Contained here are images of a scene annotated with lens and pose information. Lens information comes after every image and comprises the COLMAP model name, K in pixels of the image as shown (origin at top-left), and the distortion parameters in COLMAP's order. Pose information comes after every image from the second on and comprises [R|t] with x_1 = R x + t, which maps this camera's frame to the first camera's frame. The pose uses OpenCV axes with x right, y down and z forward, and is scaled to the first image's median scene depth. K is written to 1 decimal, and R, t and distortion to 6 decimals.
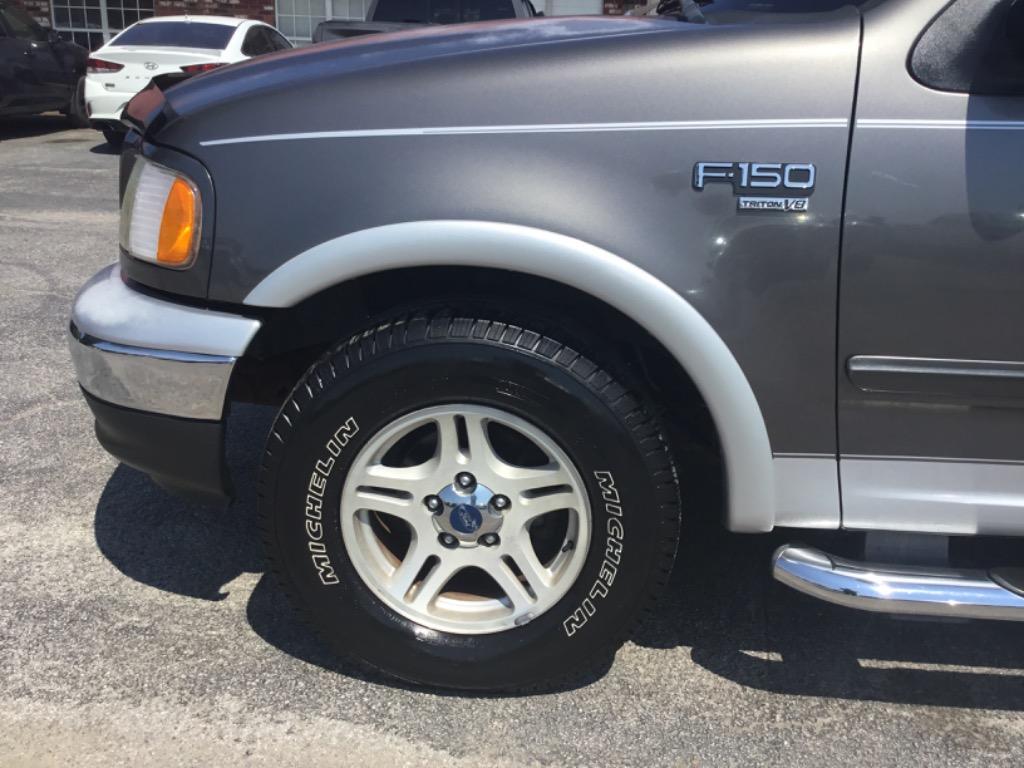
lens RADIAL K [[923.1, 0, 515.8], [0, 923.1, 369.8], [0, 0, 1]] dist [0.100181, -0.172207]
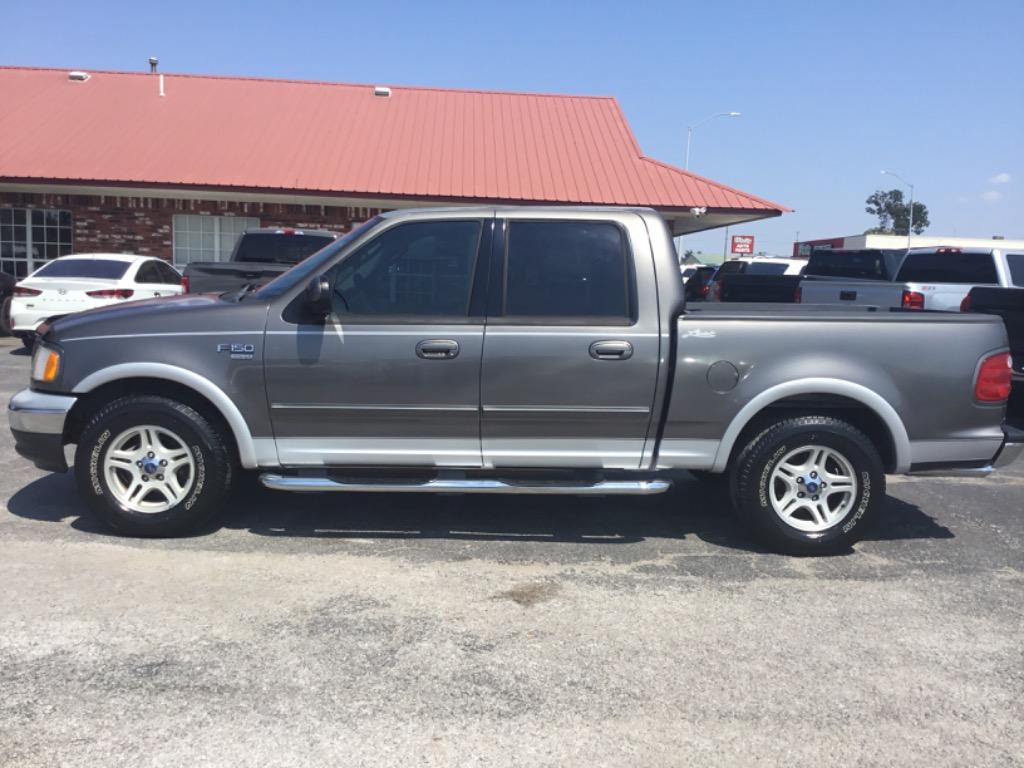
lens RADIAL K [[923.1, 0, 515.8], [0, 923.1, 369.8], [0, 0, 1]] dist [0.100181, -0.172207]
pose [[0.996407, -0.012798, 0.083727, 0.806679], [0.030196, 0.977242, -0.209968, 0.489773], [-0.079135, 0.211742, 0.974117, -1.889359]]
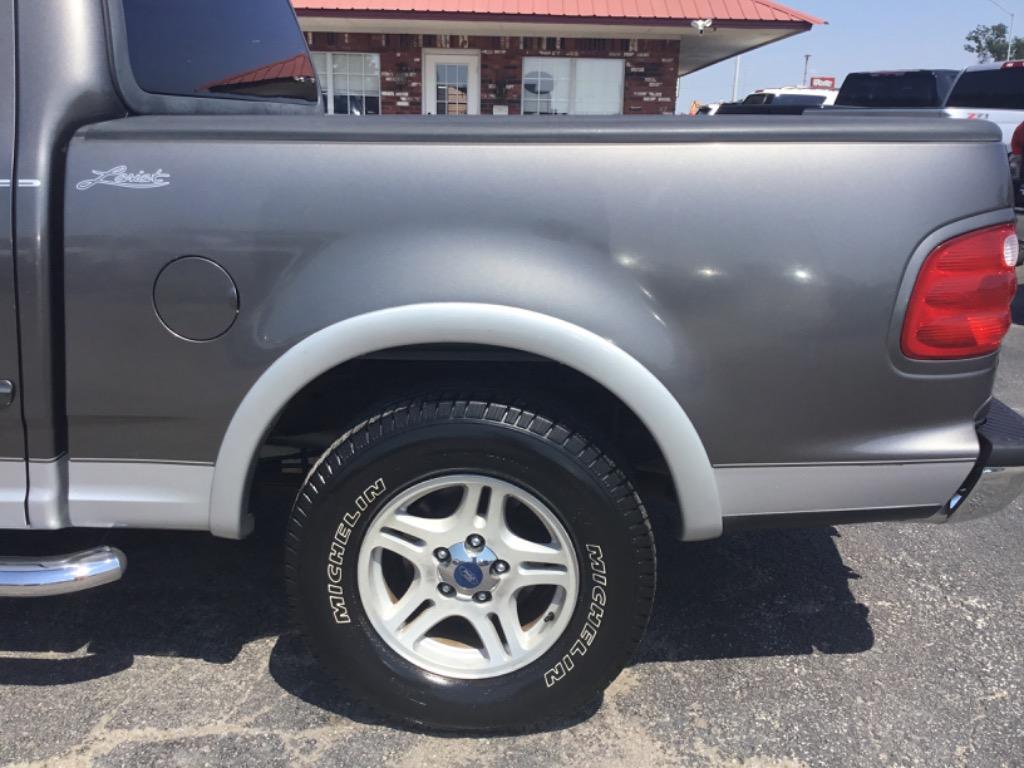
lens RADIAL K [[923.1, 0, 515.8], [0, 923.1, 369.8], [0, 0, 1]] dist [0.100181, -0.172207]
pose [[0.999749, -0.022127, 0.003516, 1.996359], [0.022302, 0.997840, -0.061798, 0.096030], [-0.002141, 0.061861, 0.998083, -0.250058]]
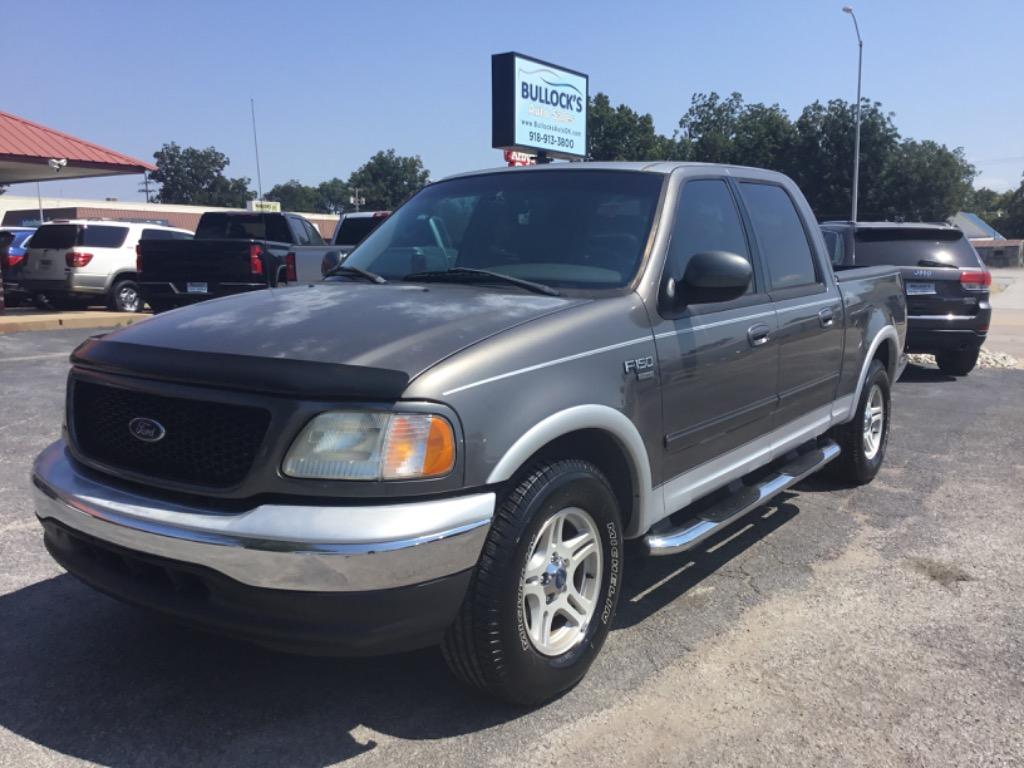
lens RADIAL K [[923.1, 0, 515.8], [0, 923.1, 369.8], [0, 0, 1]] dist [0.100181, -0.172207]
pose [[0.528403, -0.141154, 0.837177, -1.457488], [0.281786, 0.959342, -0.016104, -0.203873], [-0.800866, 0.244414, 0.546695, 0.033082]]
